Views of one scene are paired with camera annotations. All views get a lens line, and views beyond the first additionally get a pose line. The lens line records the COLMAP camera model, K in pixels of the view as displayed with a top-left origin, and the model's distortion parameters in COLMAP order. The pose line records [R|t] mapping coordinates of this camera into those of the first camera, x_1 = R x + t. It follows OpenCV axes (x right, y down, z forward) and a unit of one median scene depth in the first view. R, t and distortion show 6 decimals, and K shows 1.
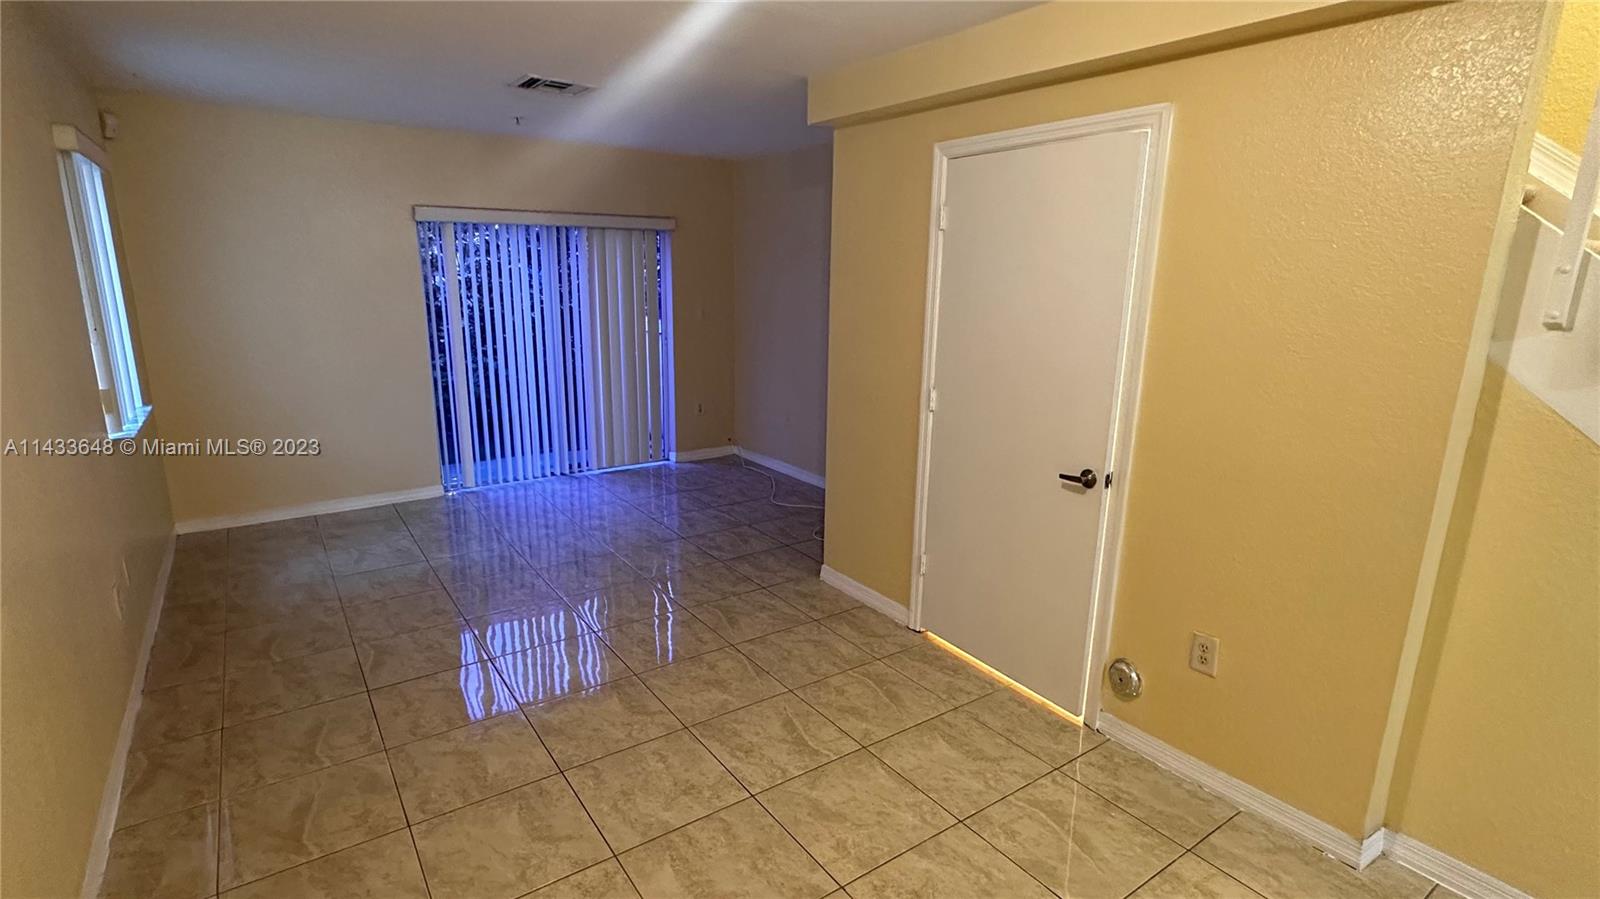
lens RADIAL K [[798.6, 0, 798.3], [0, 798.6, 412.4], [0, 0, 1]] dist [0.002908, 0.000695]
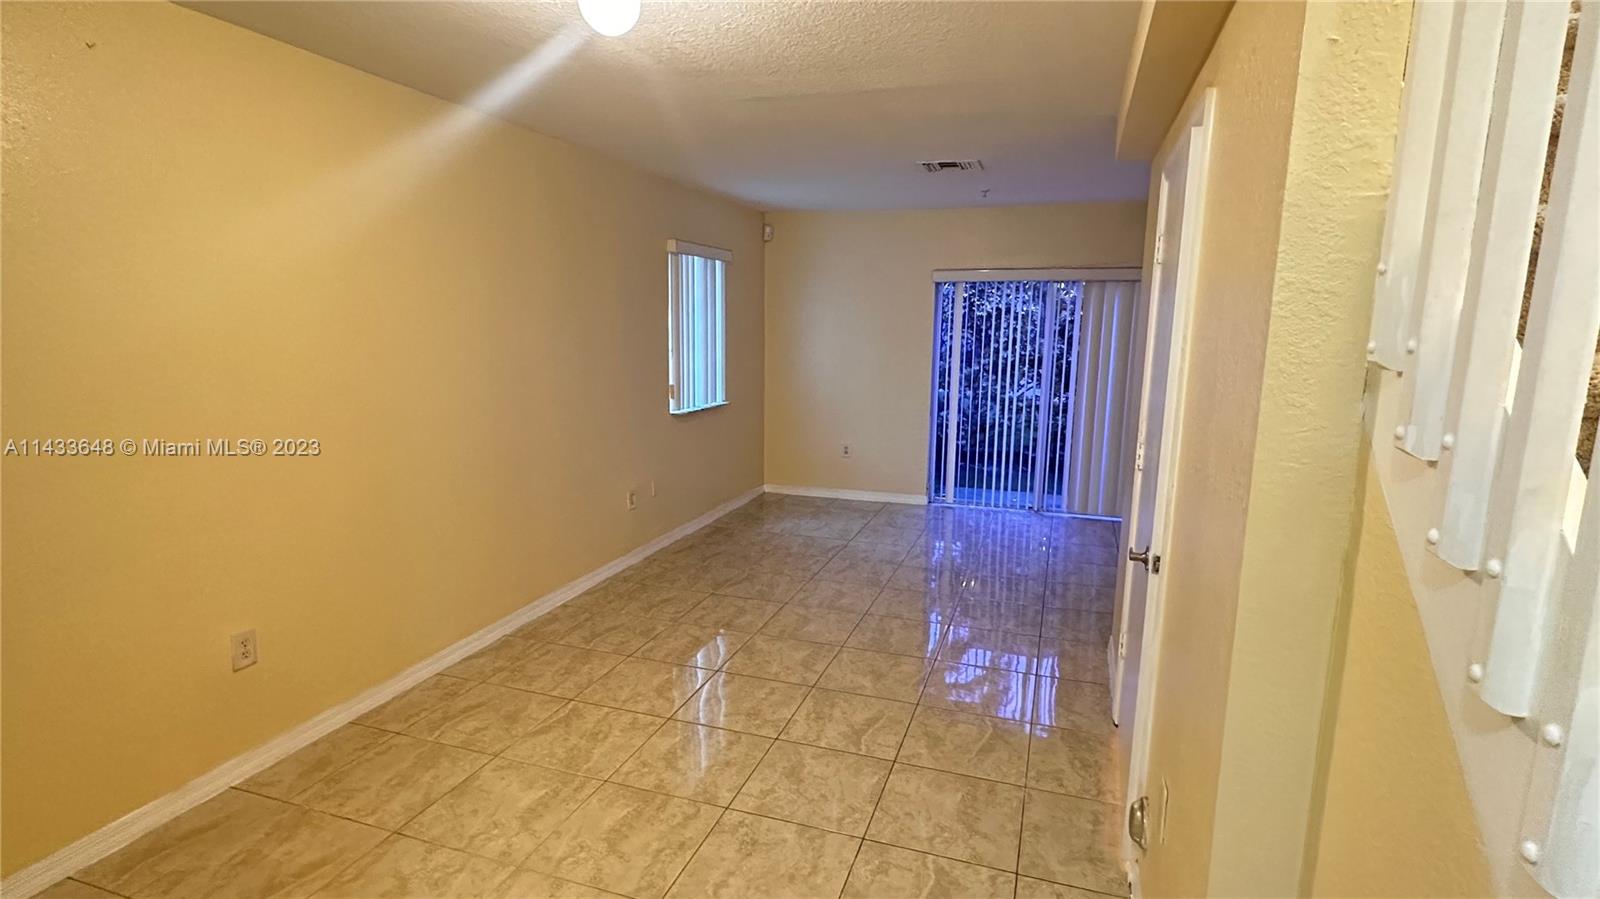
lens RADIAL K [[771.9, 0, 800.0], [0, 771.9, 449.5], [0, 0, 1]] dist [0.000118, -0.000032]
pose [[0.586435, 0.124806, -0.800323, 0.694263], [-0.144565, 0.988321, 0.048194, -0.016346], [0.796991, 0.087436, 0.597629, 0.230293]]
